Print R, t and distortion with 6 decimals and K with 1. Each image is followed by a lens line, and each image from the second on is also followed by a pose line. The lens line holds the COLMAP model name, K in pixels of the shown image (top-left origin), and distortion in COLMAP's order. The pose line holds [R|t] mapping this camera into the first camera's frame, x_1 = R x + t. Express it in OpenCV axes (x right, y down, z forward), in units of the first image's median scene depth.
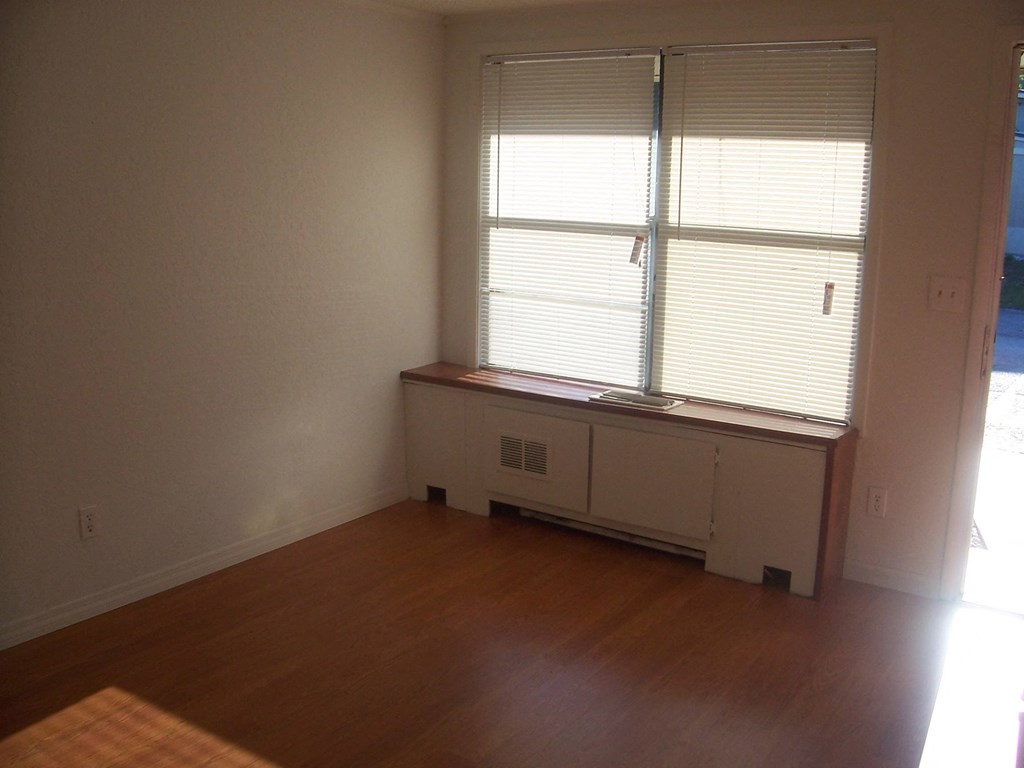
lens RADIAL K [[1013.2, 0, 512.0], [0, 1013.2, 384.0], [0, 0, 1]] dist [-0.209125, 0.253255]
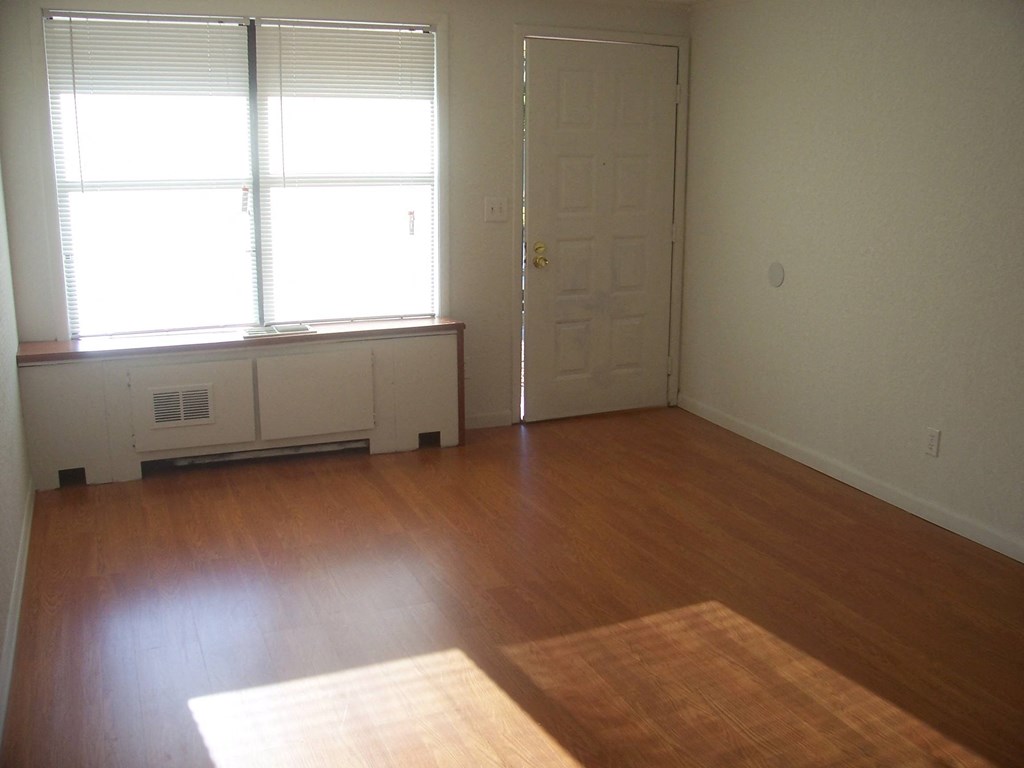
lens RADIAL K [[1013.2, 0, 512.0], [0, 1013.2, 384.0], [0, 0, 1]] dist [-0.209125, 0.253255]
pose [[0.530779, -0.212762, 0.820369, -0.651005], [0.172575, 0.974828, 0.141165, -0.037755], [-0.829754, 0.066648, 0.554136, 0.152990]]
